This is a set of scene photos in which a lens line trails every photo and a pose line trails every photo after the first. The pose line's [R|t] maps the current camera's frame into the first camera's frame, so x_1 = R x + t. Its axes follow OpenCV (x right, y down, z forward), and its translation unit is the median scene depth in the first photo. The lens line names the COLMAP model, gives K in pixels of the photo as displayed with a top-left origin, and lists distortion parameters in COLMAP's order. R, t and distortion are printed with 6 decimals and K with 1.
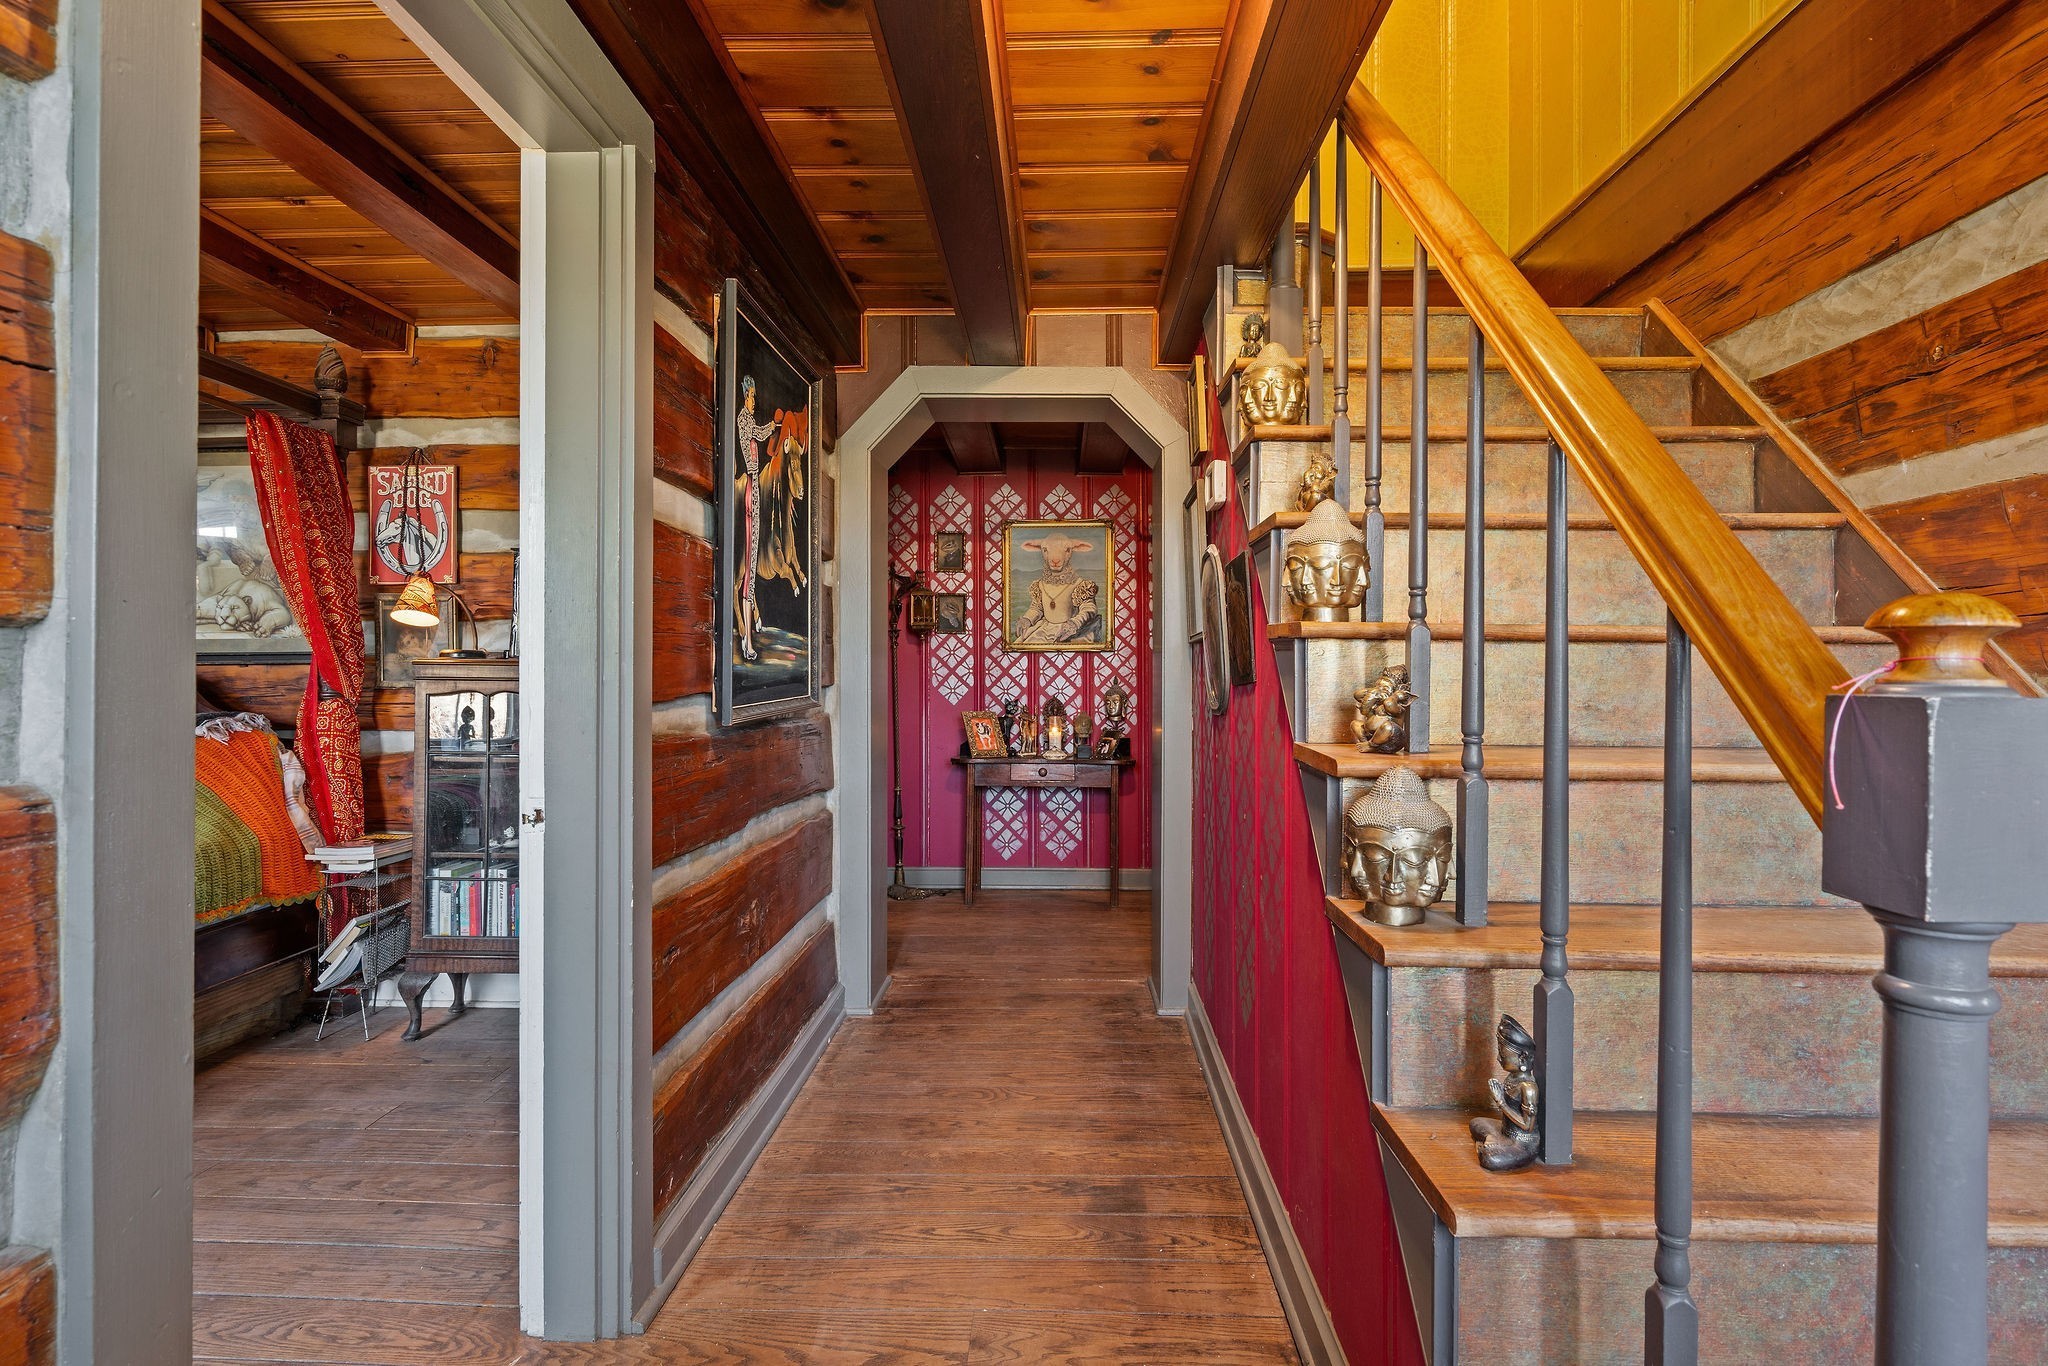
lens RADIAL K [[954.5, 0, 1029.3], [0, 954.5, 661.0], [0, 0, 1]] dist [-0.010295, 0.006045]
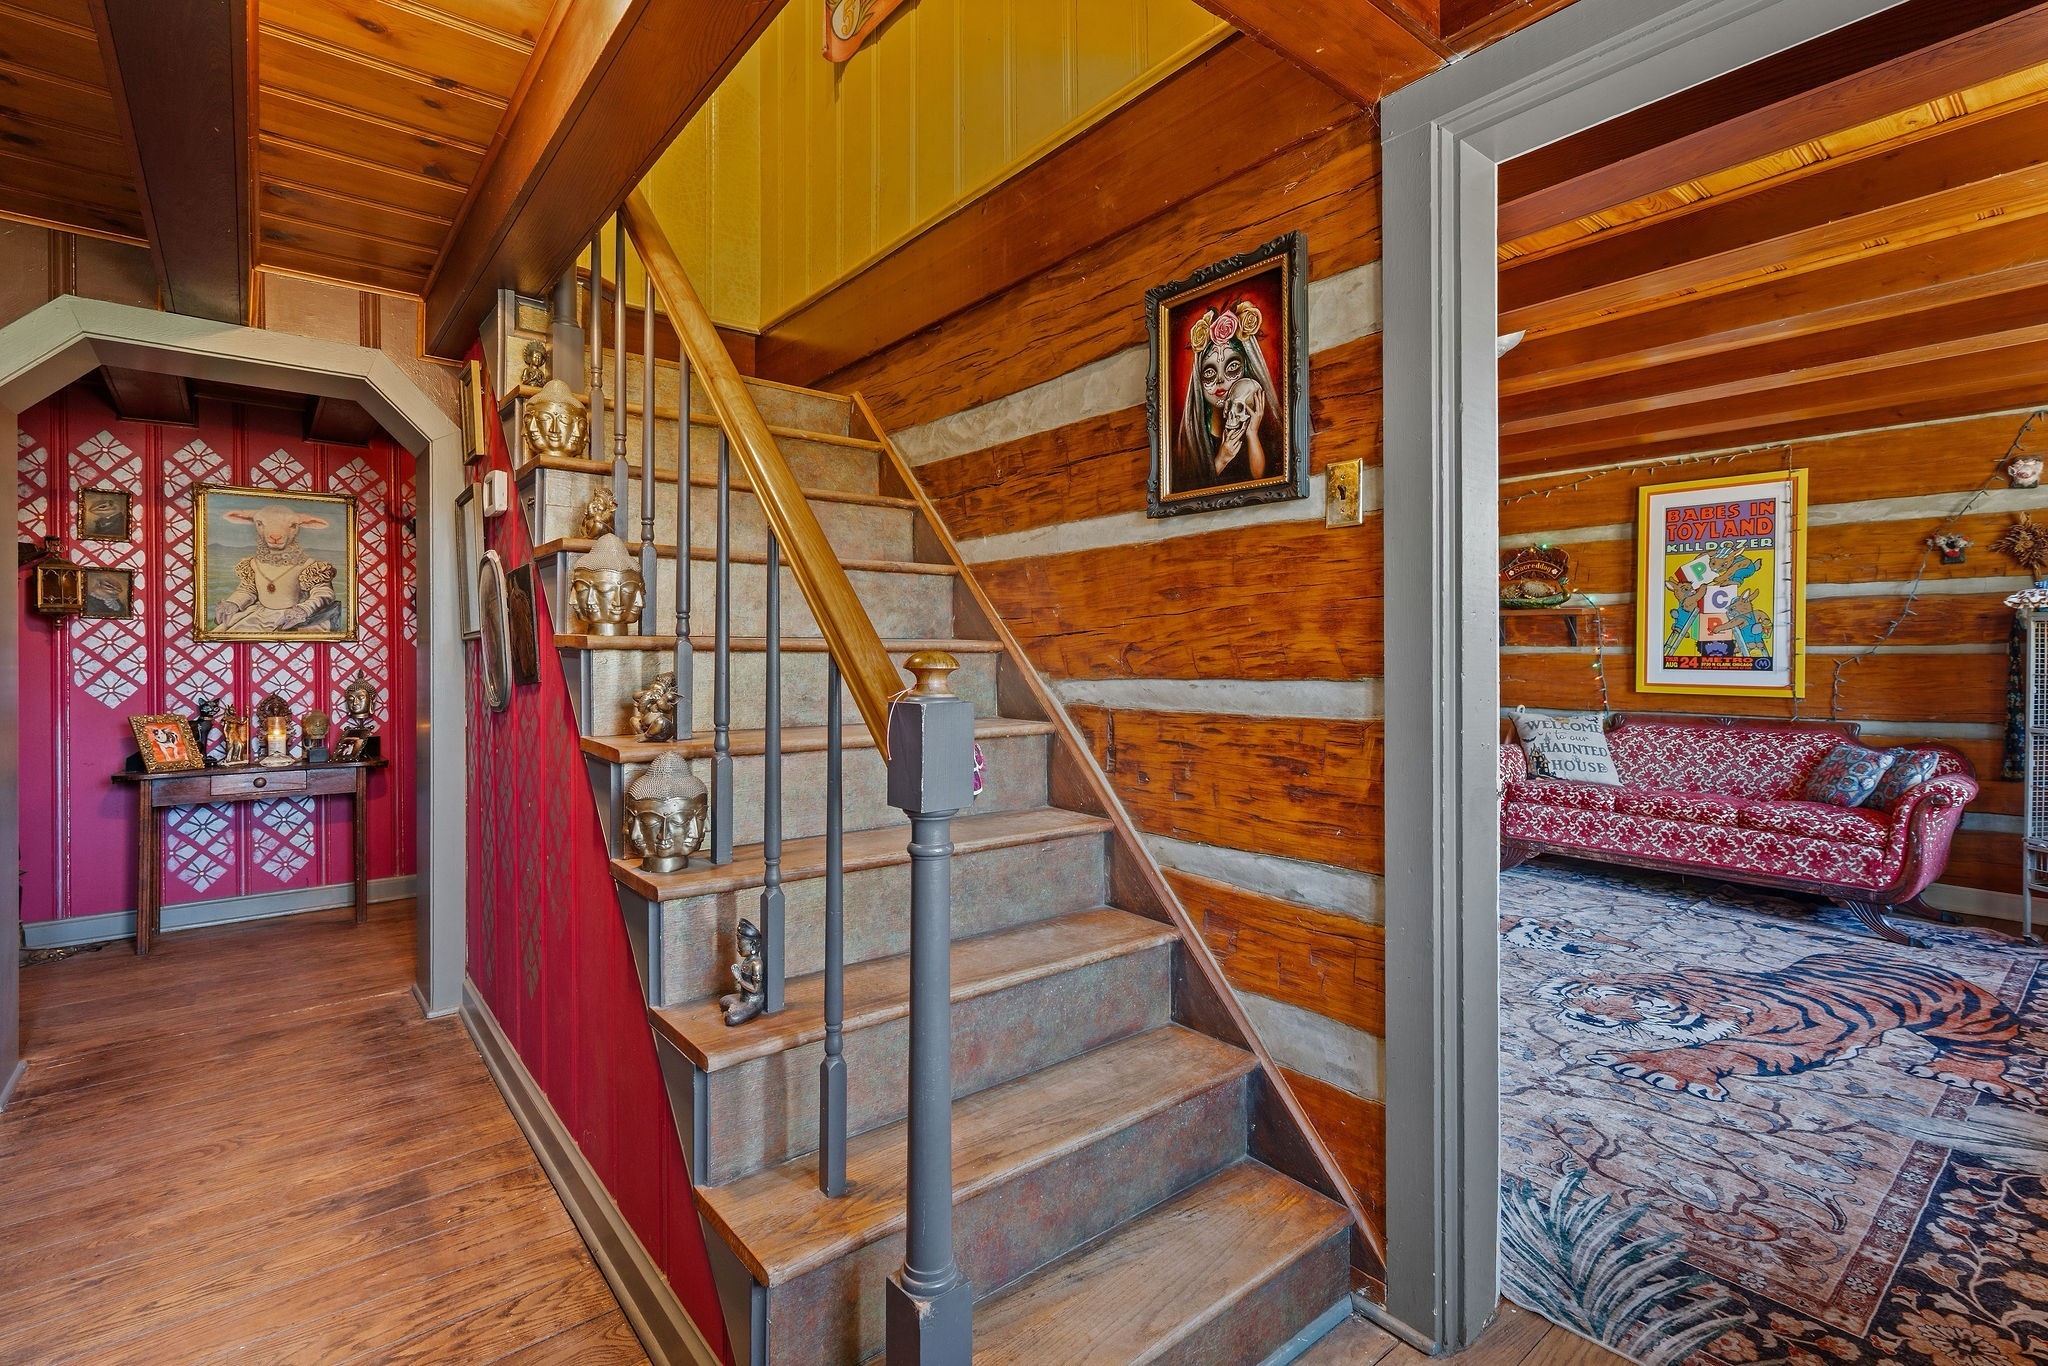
lens RADIAL K [[954.5, 0, 1029.3], [0, 954.5, 661.0], [0, 0, 1]] dist [-0.010295, 0.006045]
pose [[0.747457, -0.010062, 0.664234, -0.072350], [-0.004839, 0.999776, 0.020591, -0.028420], [-0.664292, -0.018606, 0.747241, -0.200535]]
